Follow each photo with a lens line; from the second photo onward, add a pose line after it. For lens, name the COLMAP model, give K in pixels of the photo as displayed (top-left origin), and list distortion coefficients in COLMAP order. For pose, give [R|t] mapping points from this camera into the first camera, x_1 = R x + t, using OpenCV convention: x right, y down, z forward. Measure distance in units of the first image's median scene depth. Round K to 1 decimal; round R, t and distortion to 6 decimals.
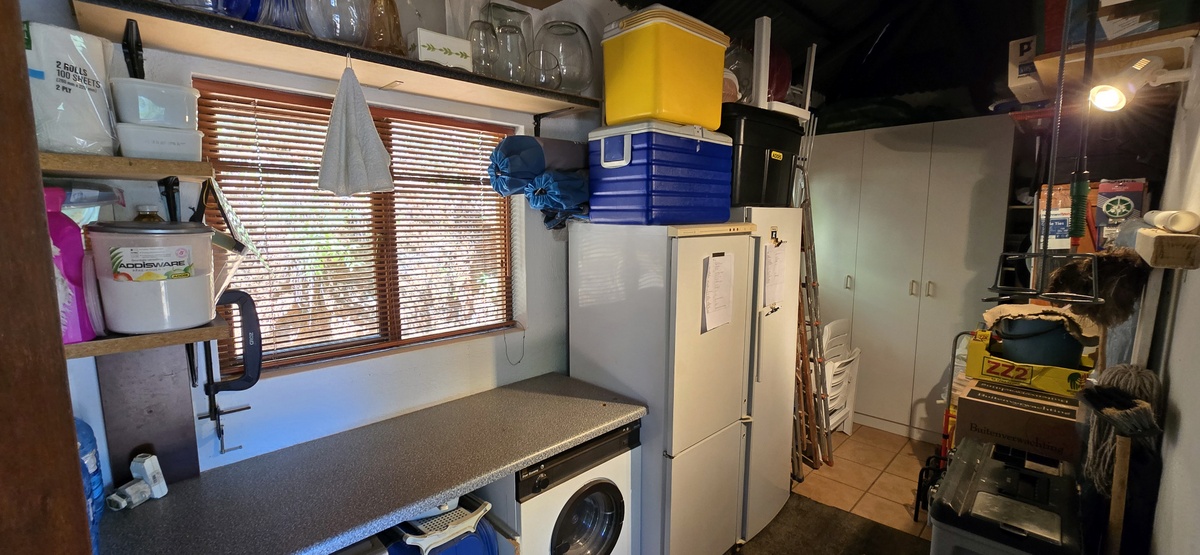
lens RADIAL K [[492.4, 0, 603.9], [0, 492.4, 278.3], [0, 0, 1]] dist [-0.010732, 0.003553]
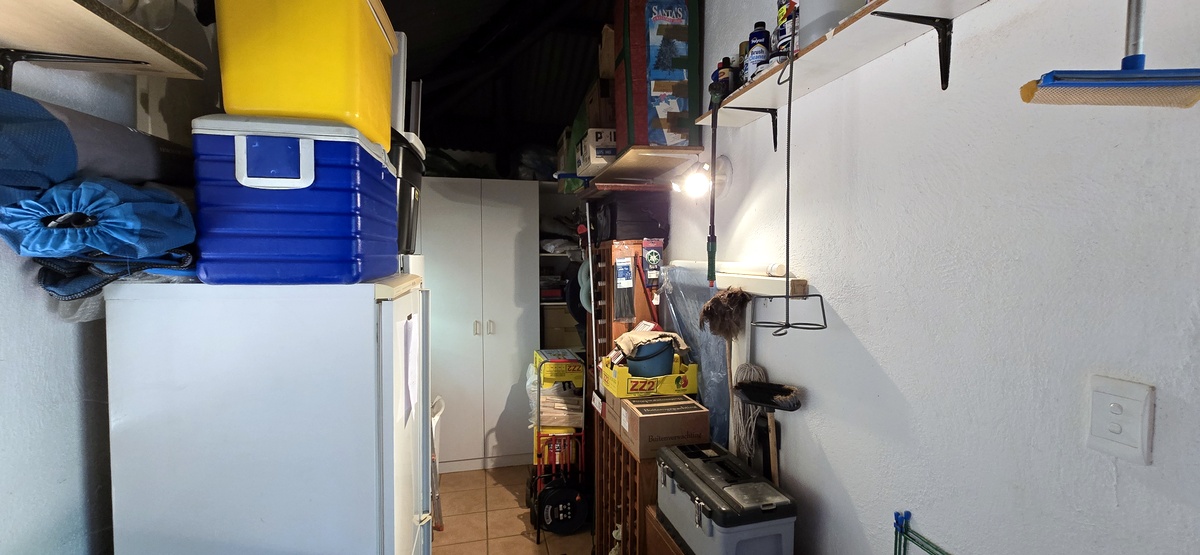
lens RADIAL K [[492.4, 0, 606.1], [0, 492.4, 274.6], [0, 0, 1]] dist [-0.010732, 0.003553]
pose [[0.509270, -0.027216, 0.860177, -0.276122], [0.106073, 0.993864, -0.031355, -0.059632], [-0.854045, 0.107210, 0.509032, 0.356418]]
